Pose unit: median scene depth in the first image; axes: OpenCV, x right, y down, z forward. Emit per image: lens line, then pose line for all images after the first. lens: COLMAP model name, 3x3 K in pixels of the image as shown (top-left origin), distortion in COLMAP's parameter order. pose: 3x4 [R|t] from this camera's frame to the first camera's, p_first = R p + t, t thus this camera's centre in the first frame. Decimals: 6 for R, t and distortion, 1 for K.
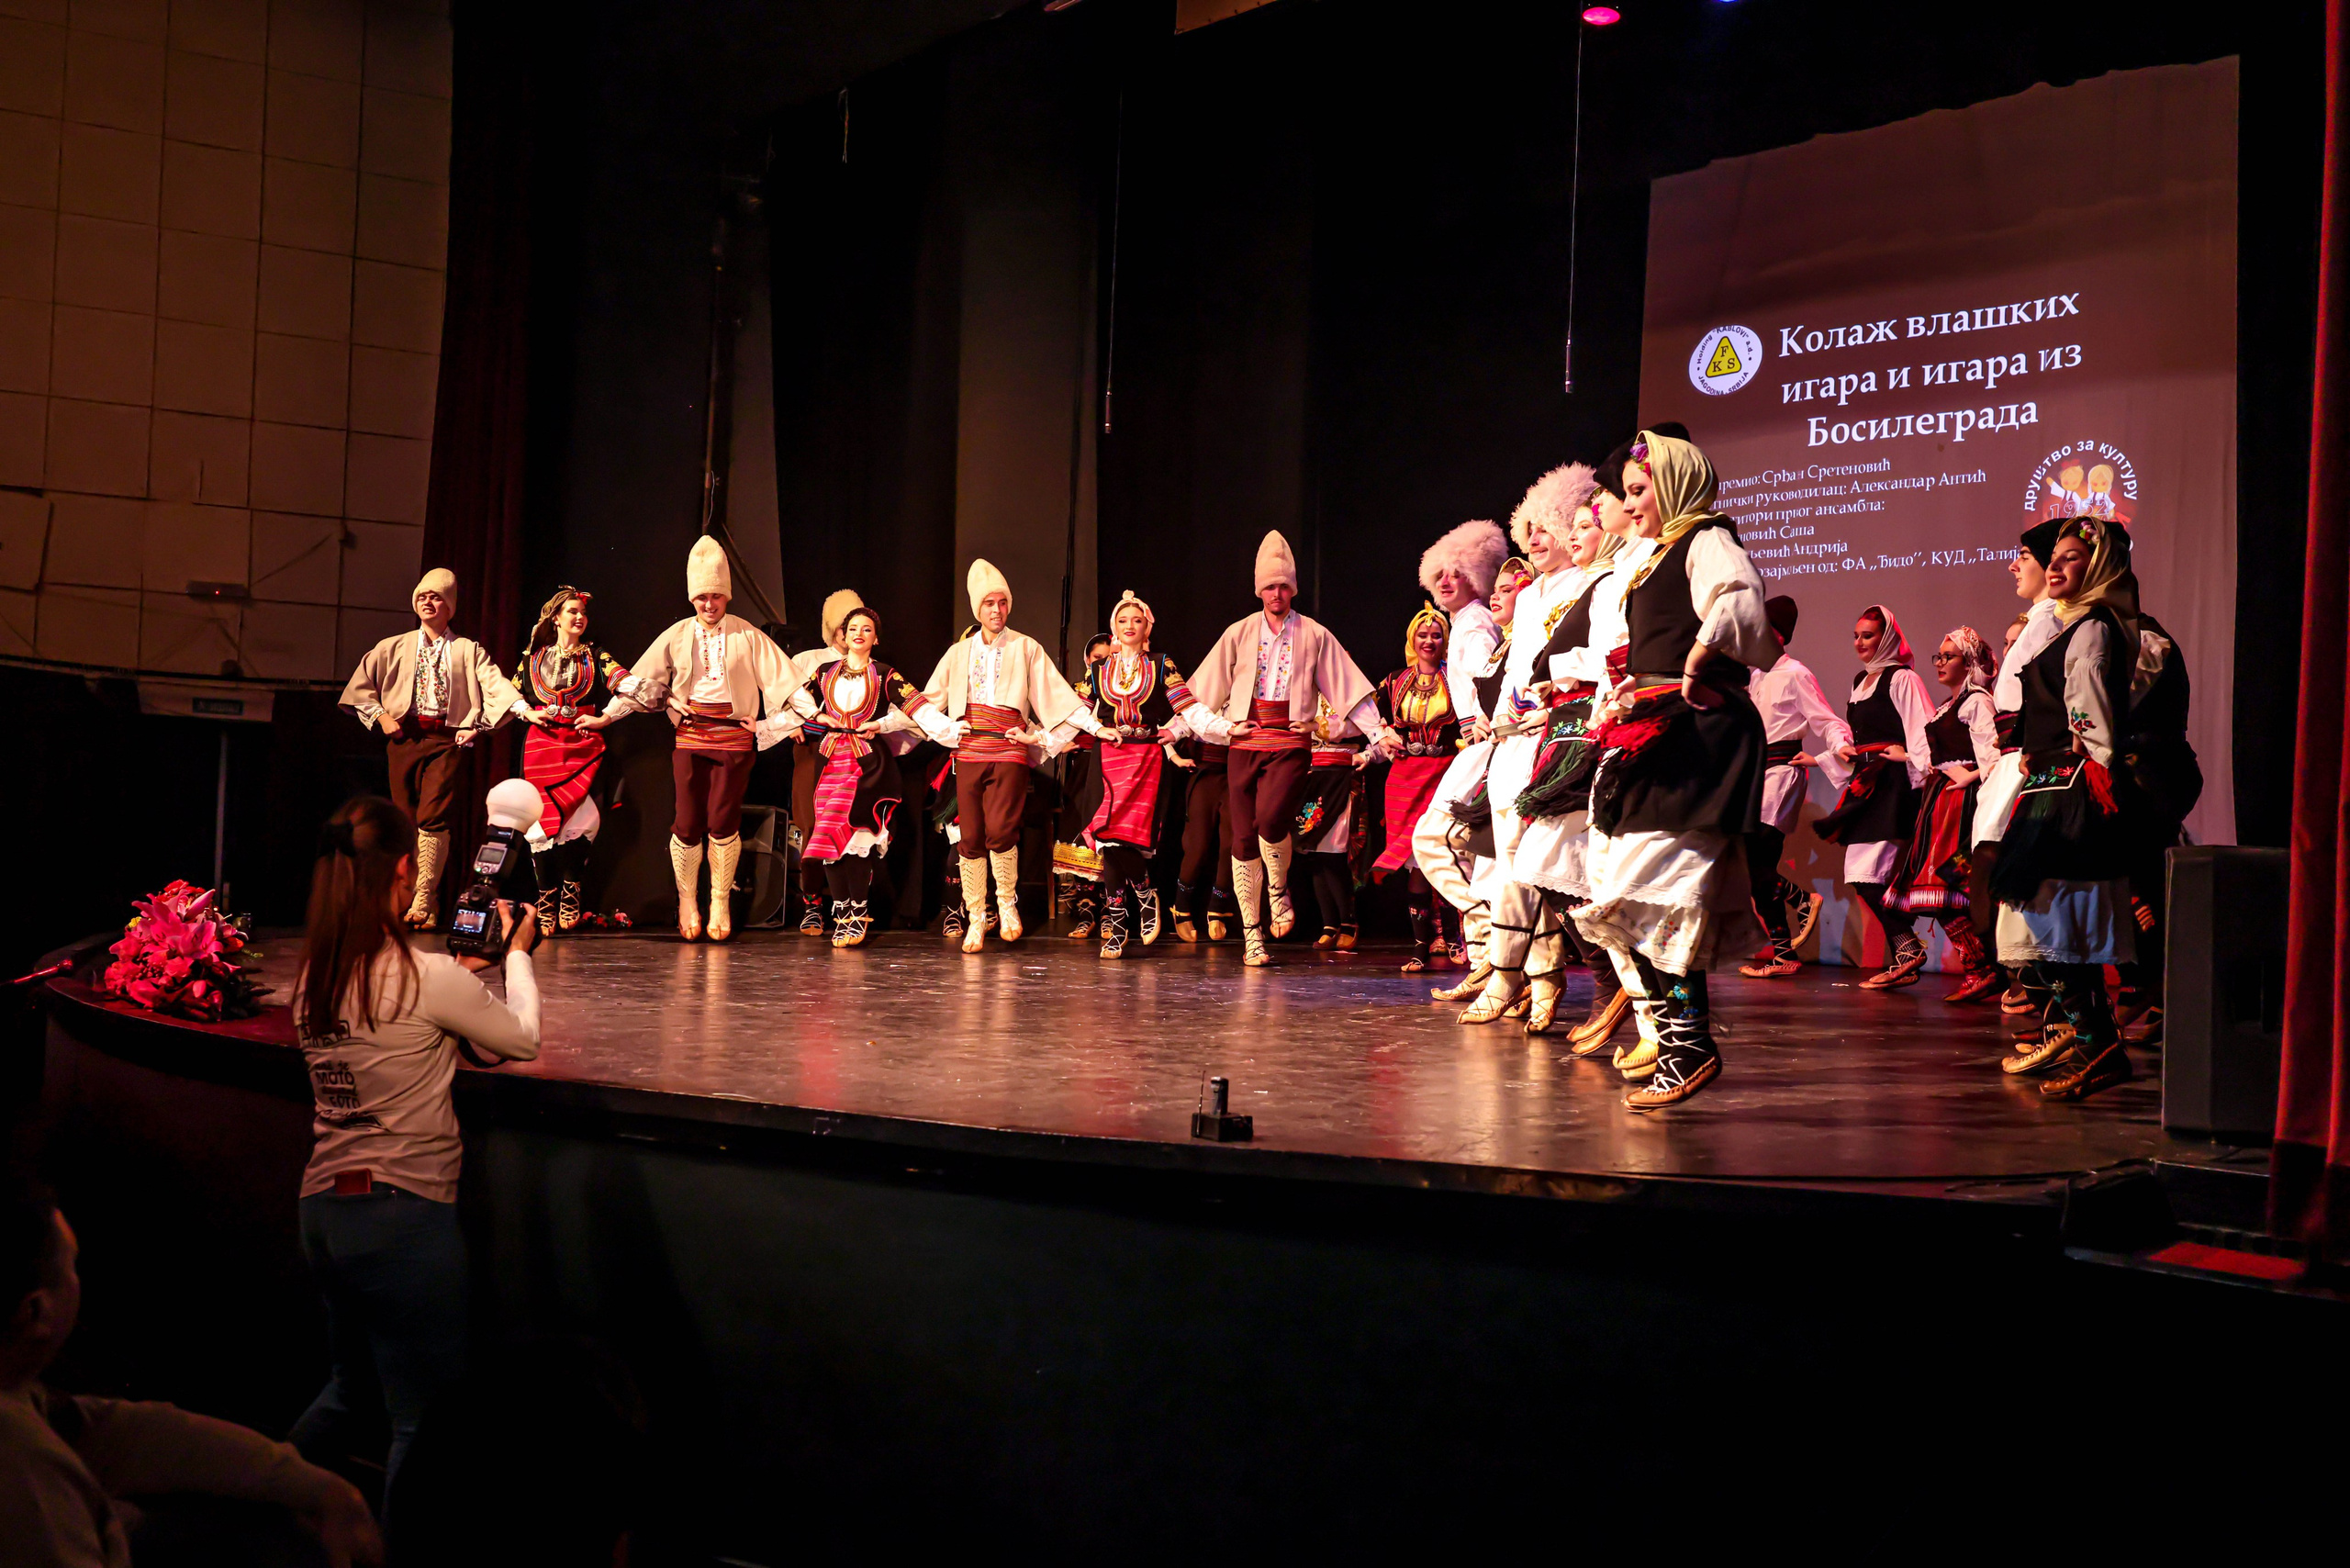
lens RADIAL K [[2276.8, 0, 1178.7], [0, 2276.8, 766.0], [0, 0, 1]] dist [0.009693, 0.000000]
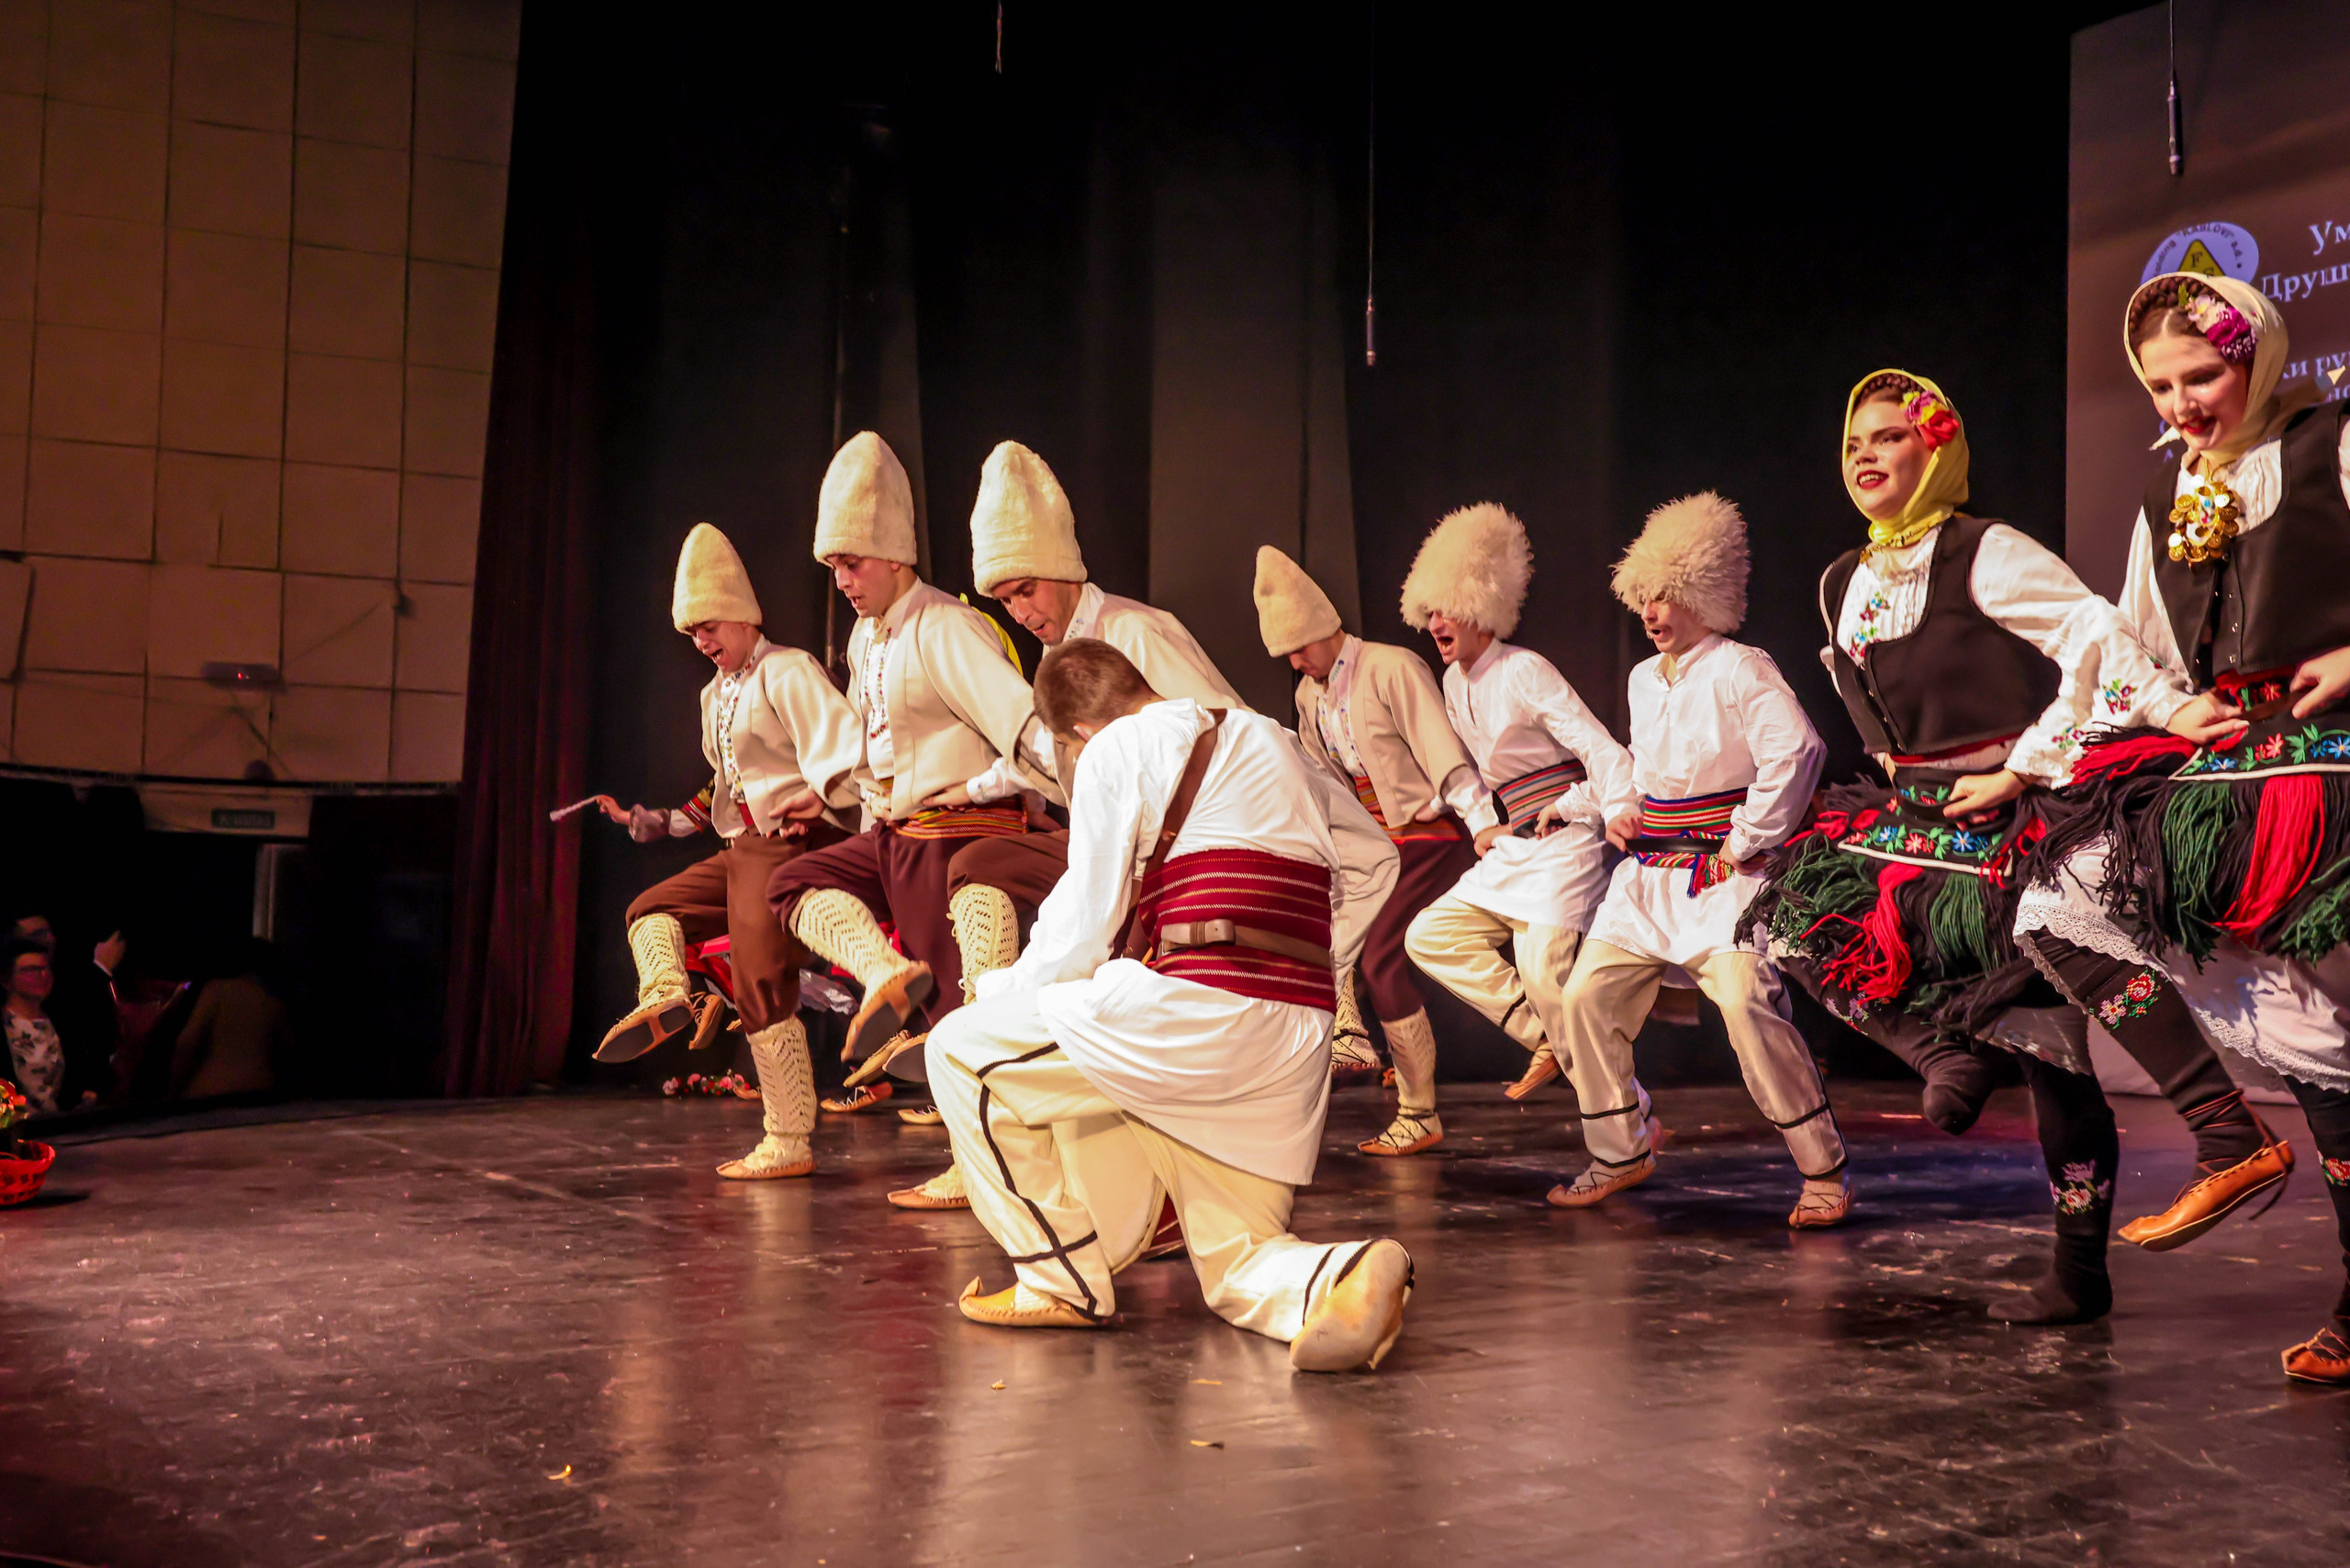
lens RADIAL K [[2276.8, 0, 1151.7], [0, 2276.8, 715.5], [0, 0, 1]] dist [0.009693, 0.000000]
pose [[0.993986, -0.038697, -0.102438, -0.025442], [0.031309, 0.996857, -0.072772, 0.006205], [0.104932, 0.069127, 0.992074, 0.261420]]
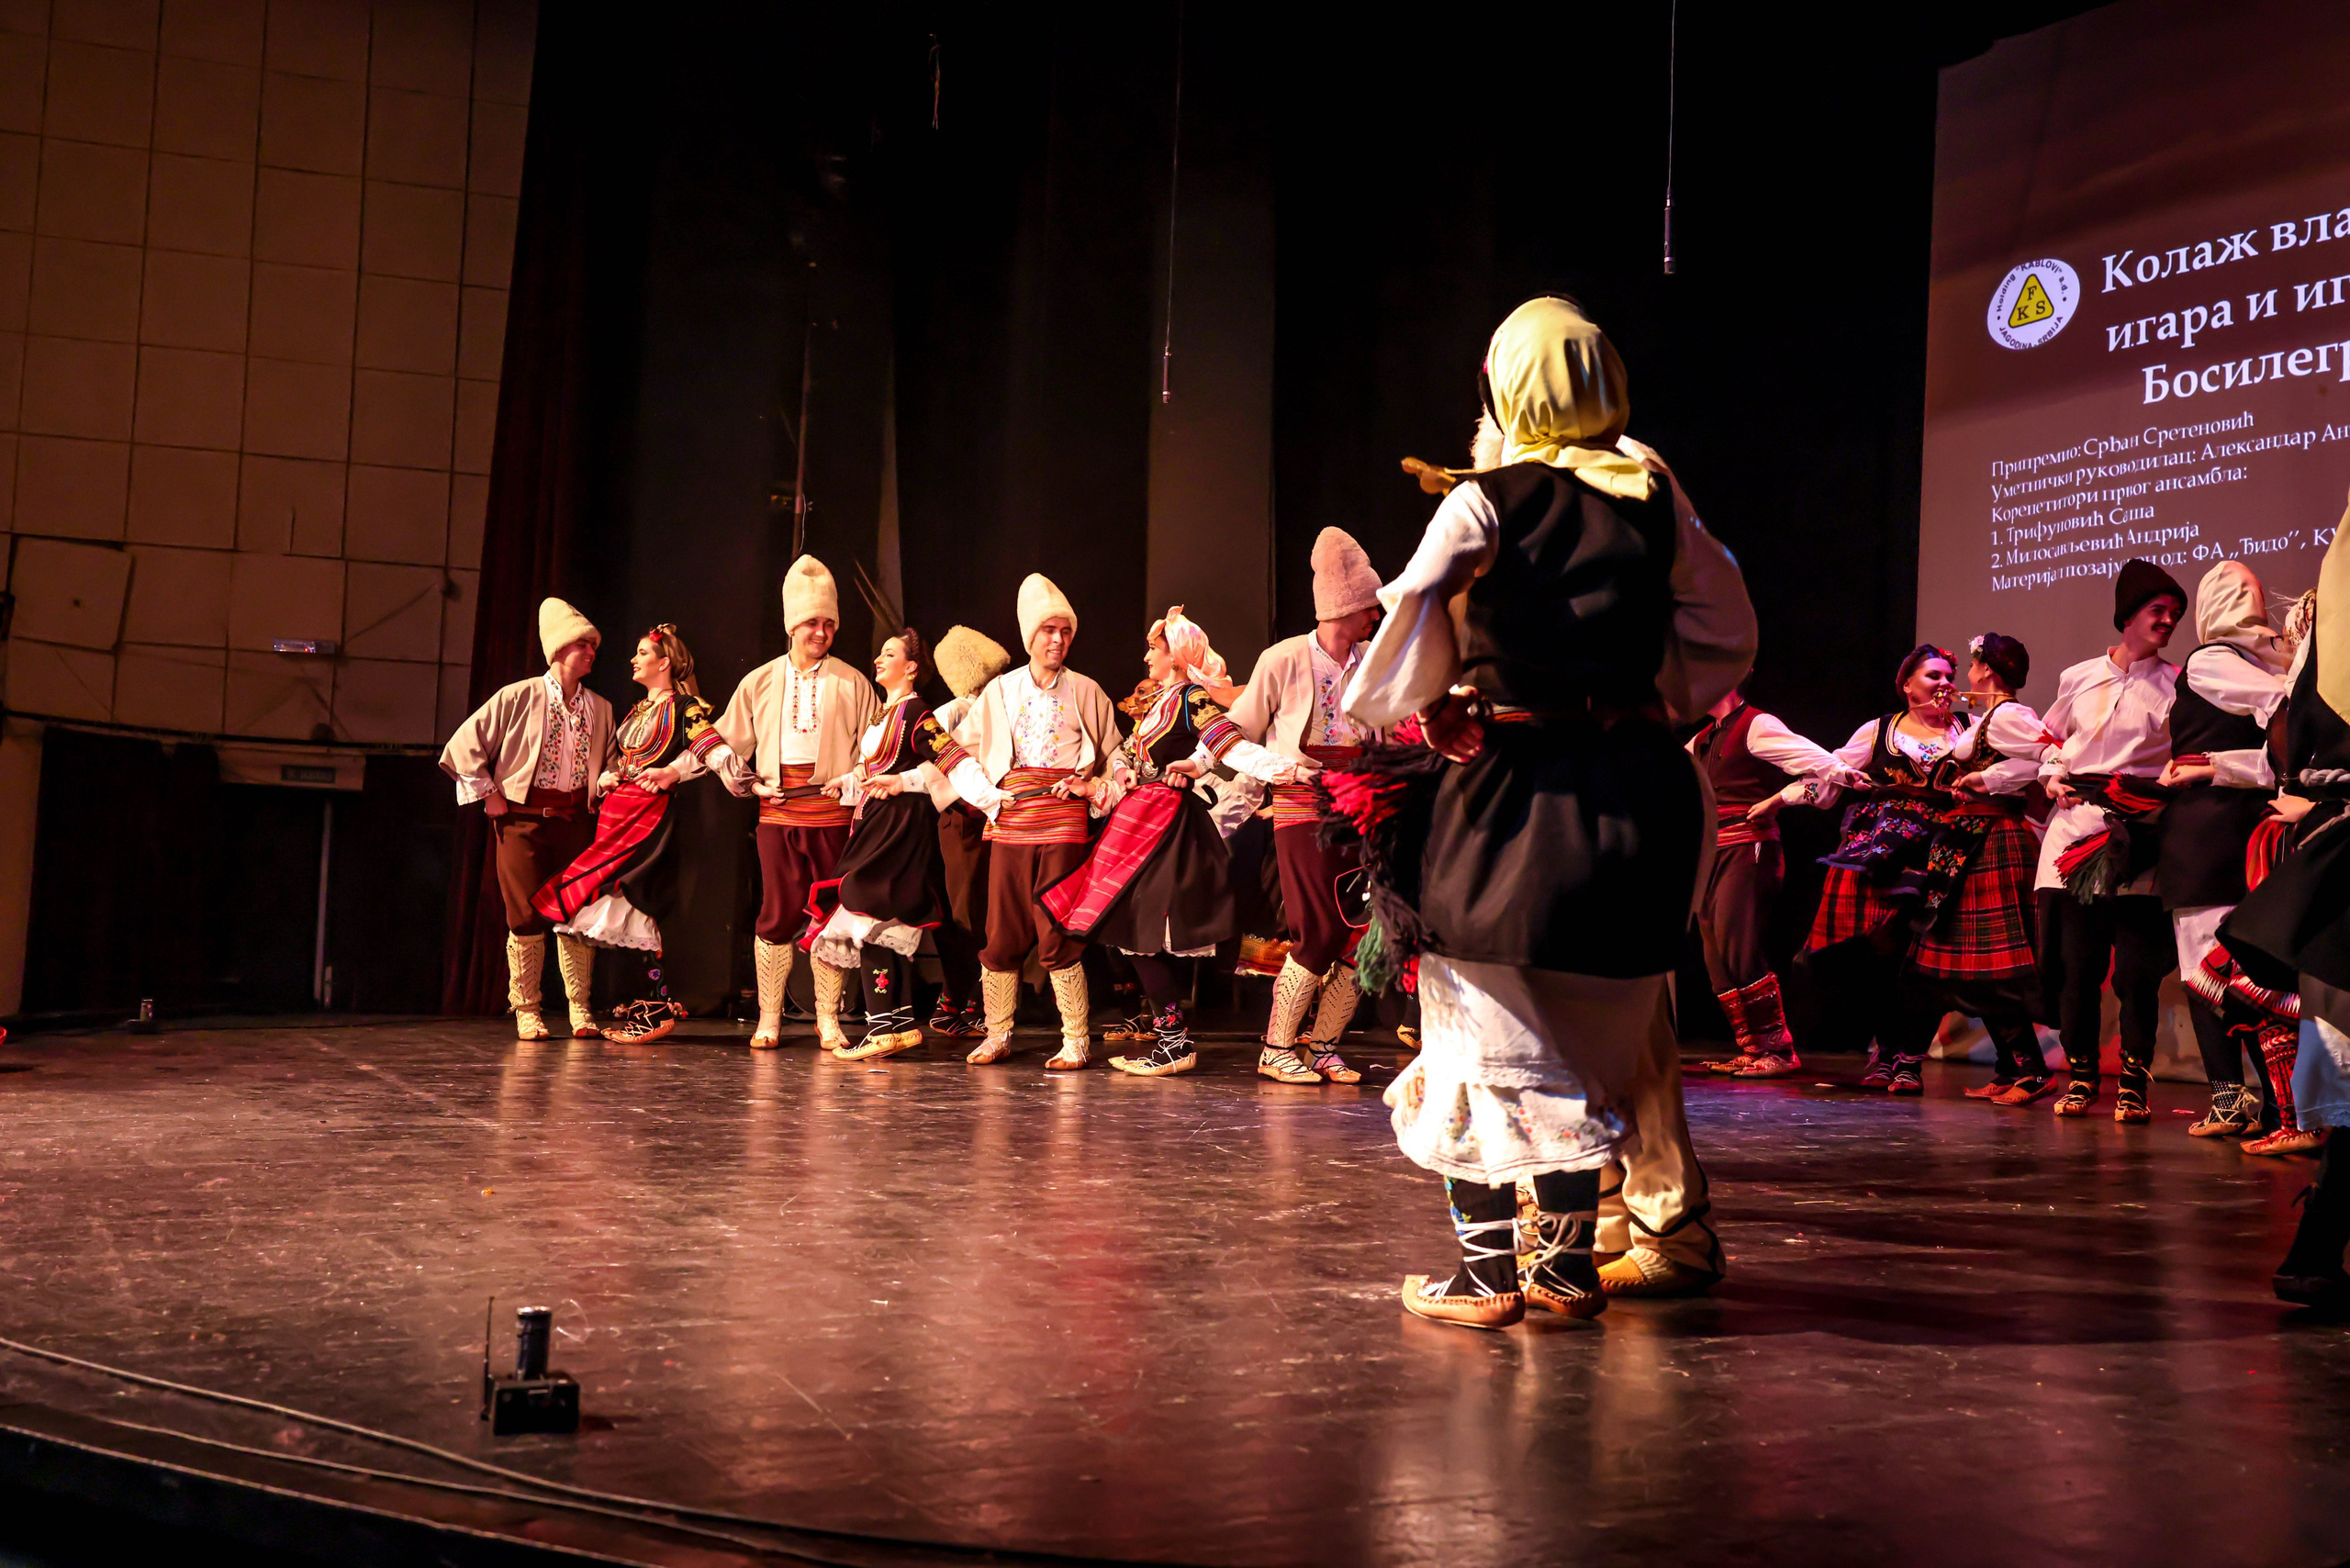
lens RADIAL K [[2276.8, 0, 1145.6], [0, 2276.8, 729.0], [0, 0, 1]] dist [0.009693, 0.000000]
pose [[0.978935, -0.018108, -0.203367, 0.102055], [0.007081, 0.998471, -0.054816, 0.009070], [0.204049, 0.052222, 0.977567, 0.186105]]
